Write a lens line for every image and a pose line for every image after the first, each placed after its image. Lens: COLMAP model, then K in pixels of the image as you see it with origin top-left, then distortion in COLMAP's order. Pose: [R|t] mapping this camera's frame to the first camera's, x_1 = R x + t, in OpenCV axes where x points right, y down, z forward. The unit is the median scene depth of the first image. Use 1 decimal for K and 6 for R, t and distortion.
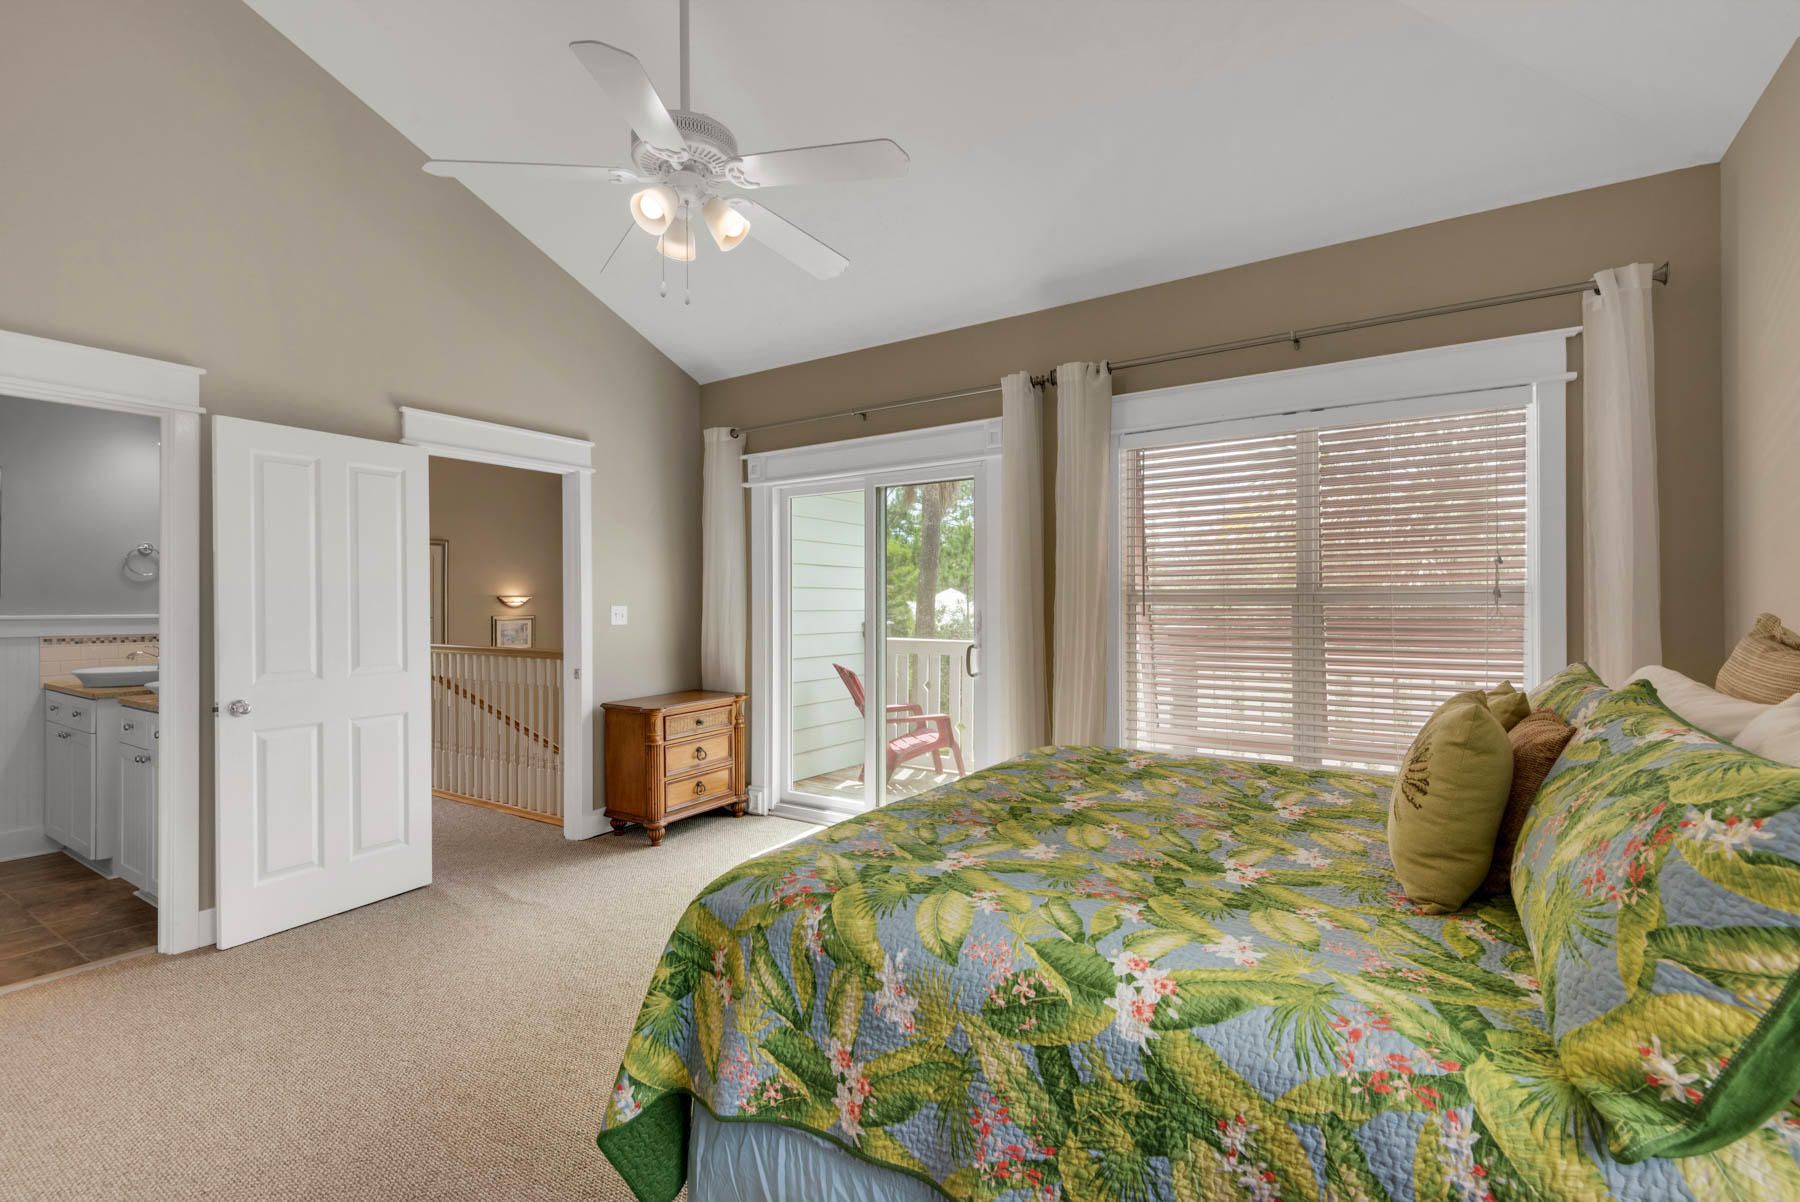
lens RADIAL K [[821.1, 0, 903.2], [0, 821.1, 603.2], [0, 0, 1]] dist [0.022047, -0.008559]
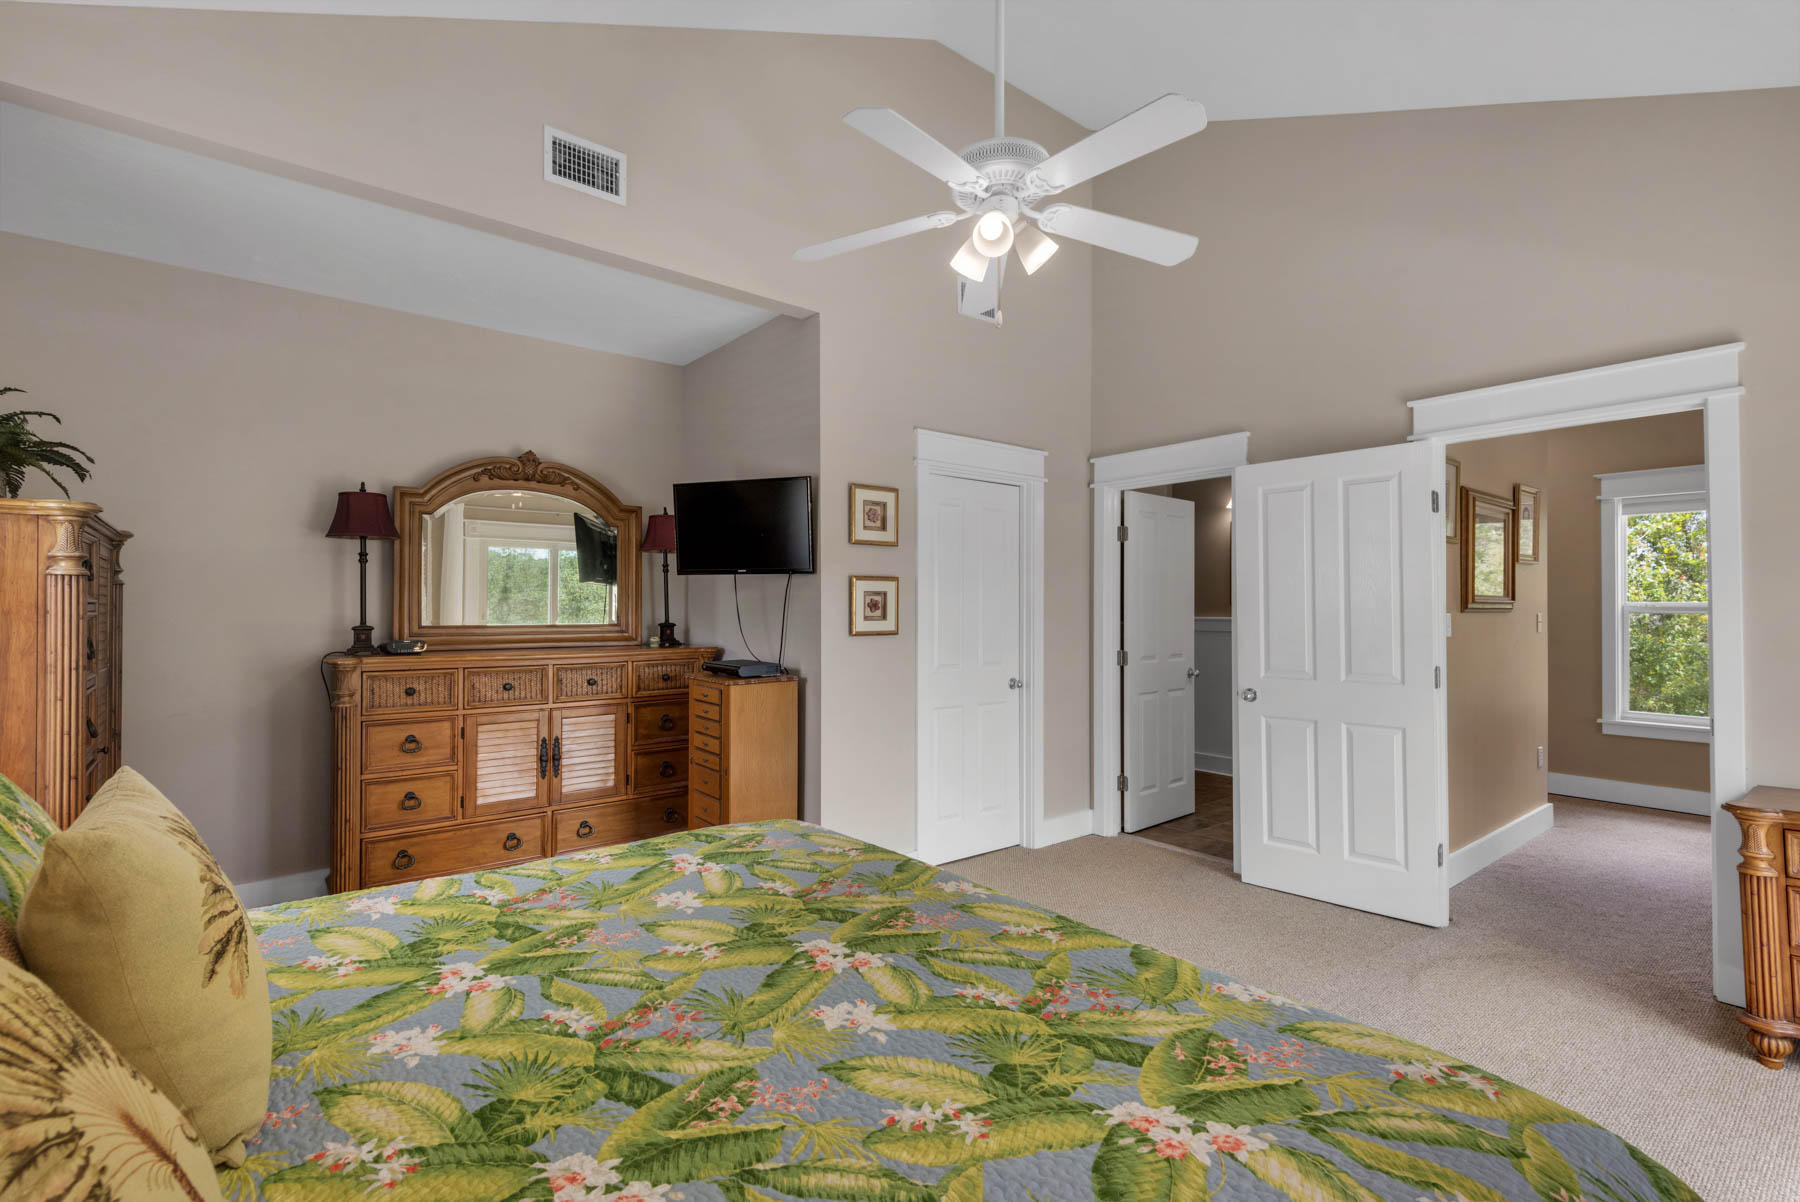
lens RADIAL K [[821.1, 0, 897.5], [0, 821.1, 600.4], [0, 0, 1]] dist [0.022047, -0.008559]
pose [[-0.308200, -0.004769, -0.951310, 0.590802], [0.002318, 0.999981, -0.005764, -0.011119], [0.951319, -0.003982, -0.308183, 0.937773]]
